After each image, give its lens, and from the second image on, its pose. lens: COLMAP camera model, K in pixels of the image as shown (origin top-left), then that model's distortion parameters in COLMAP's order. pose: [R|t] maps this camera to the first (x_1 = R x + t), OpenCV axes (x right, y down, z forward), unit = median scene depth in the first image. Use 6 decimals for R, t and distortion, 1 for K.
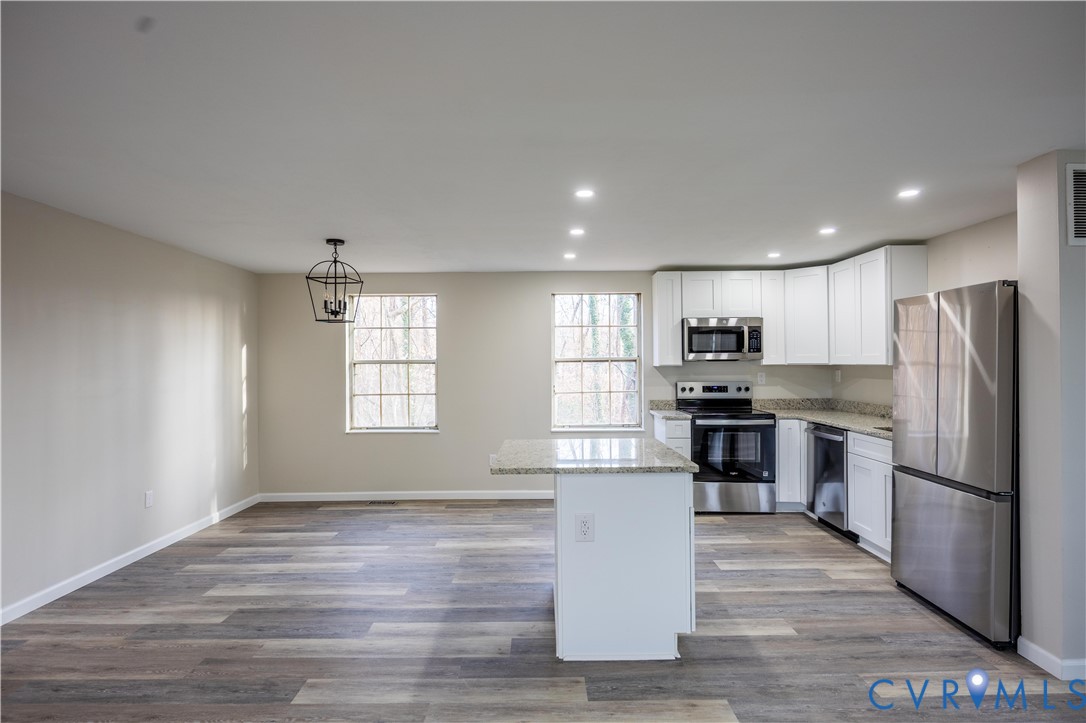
lens RADIAL K [[553.5, 0, 543.0], [0, 553.5, 361.5], [0, 0, 1]] dist [-0.004174, -0.000648]
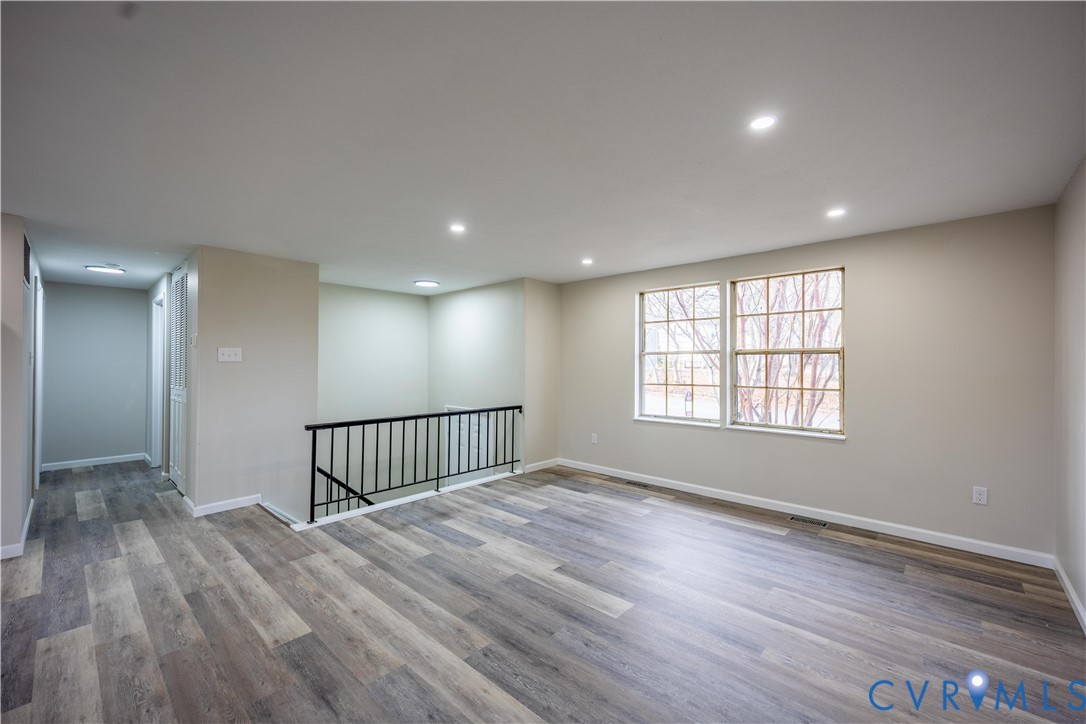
lens RADIAL K [[442.1, 0, 543.0], [0, 442.1, 362.0], [0, 0, 1]] dist [0.012148, -0.000140]
pose [[-0.731169, 0.009500, 0.682130, -0.488477], [0.001960, 0.999928, -0.011825, 0.022229], [-0.682193, -0.007309, -0.731135, 0.441907]]
